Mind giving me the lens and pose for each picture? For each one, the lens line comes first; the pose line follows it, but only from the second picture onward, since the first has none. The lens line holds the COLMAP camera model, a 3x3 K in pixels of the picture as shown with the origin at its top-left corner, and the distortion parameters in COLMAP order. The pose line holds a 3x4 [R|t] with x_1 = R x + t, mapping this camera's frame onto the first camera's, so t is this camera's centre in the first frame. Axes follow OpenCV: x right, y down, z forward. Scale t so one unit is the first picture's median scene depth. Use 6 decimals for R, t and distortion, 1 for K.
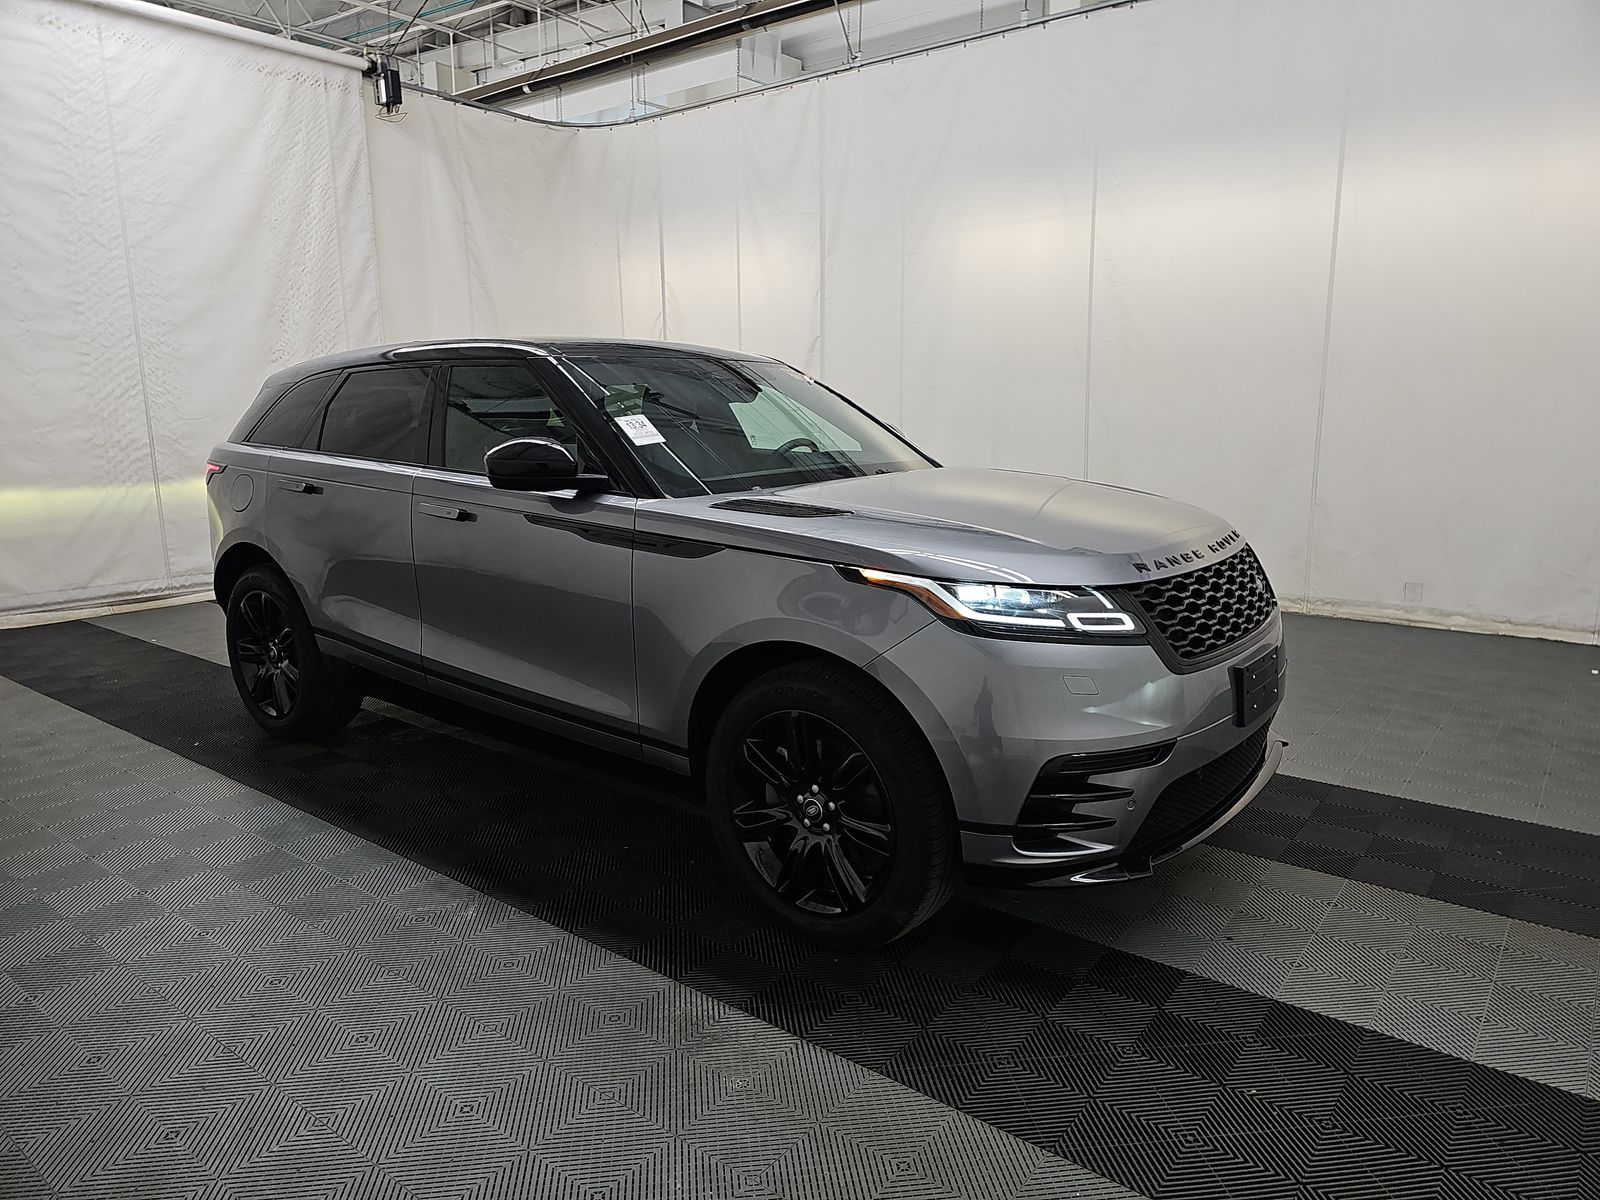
lens RADIAL K [[1071.9, 0, 786.5], [0, 1071.9, 602.0], [0, 0, 1]] dist [0.045788, -0.034464]
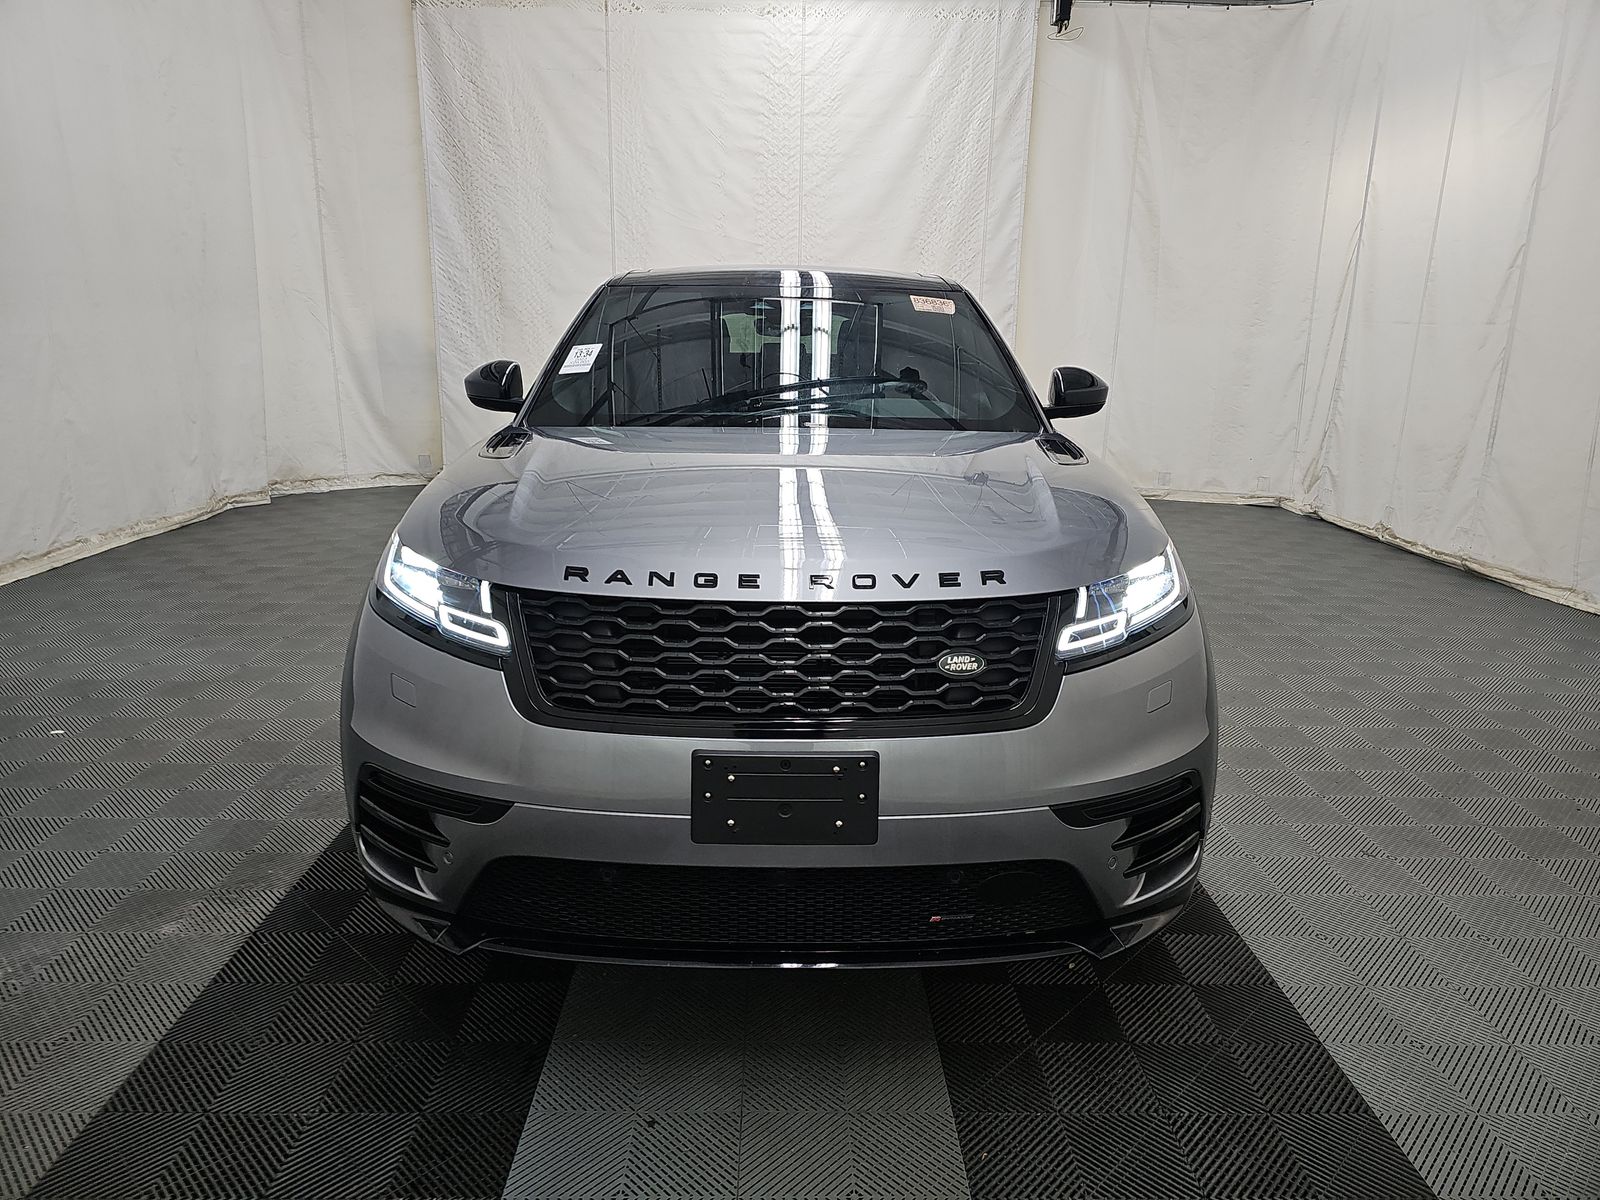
lens RADIAL K [[1071.9, 0, 801.7], [0, 1071.9, 583.9], [0, 0, 1]] dist [0.045788, -0.034464]
pose [[0.634671, 0.198313, -0.746903, 0.340679], [-0.161869, 0.979187, 0.122441, -0.048627], [0.755639, 0.043191, 0.653563, 0.222796]]
